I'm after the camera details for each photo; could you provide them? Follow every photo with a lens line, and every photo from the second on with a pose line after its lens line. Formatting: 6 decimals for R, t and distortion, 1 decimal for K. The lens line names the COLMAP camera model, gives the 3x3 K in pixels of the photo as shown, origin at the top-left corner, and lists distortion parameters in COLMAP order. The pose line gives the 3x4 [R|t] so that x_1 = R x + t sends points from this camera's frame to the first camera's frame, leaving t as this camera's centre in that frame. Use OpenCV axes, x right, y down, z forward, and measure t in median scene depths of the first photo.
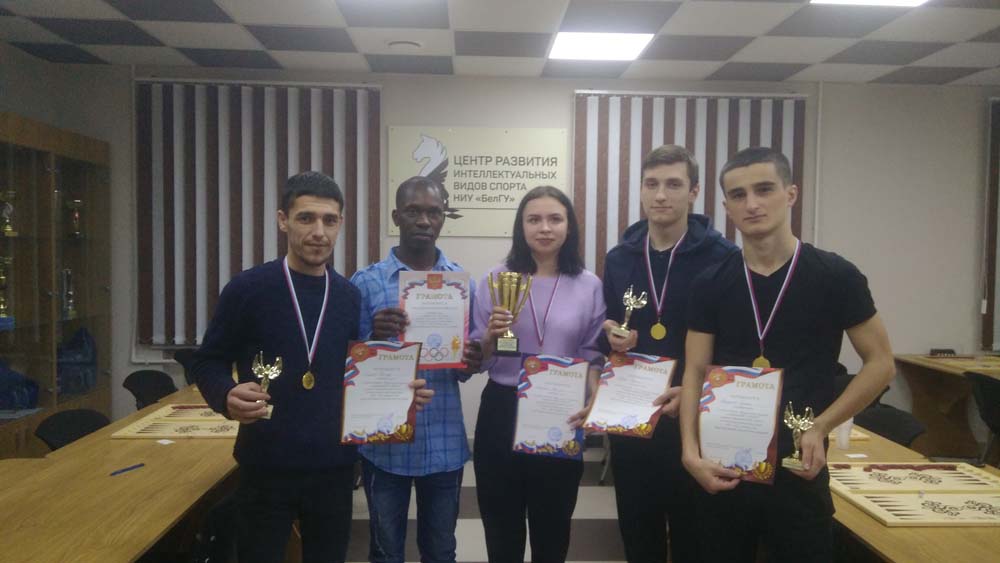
lens RADIAL K [[760.5, 0, 505.9], [0, 760.5, 282.1], [0, 0, 1]] dist [0.092393, -0.173164]
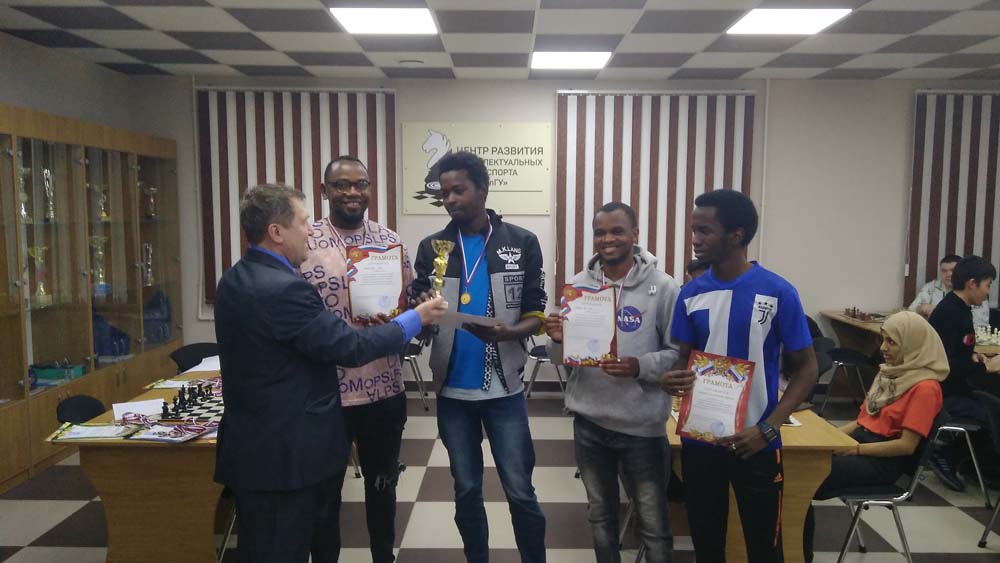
lens RADIAL K [[770.3, 0, 503.3], [0, 770.3, 283.7], [0, 0, 1]] dist [0.082227, -0.131495]
pose [[0.998840, -0.003986, -0.047992, 0.064544], [0.006553, 0.998549, 0.053458, -0.016051], [0.047710, -0.053710, 0.997416, -0.225840]]
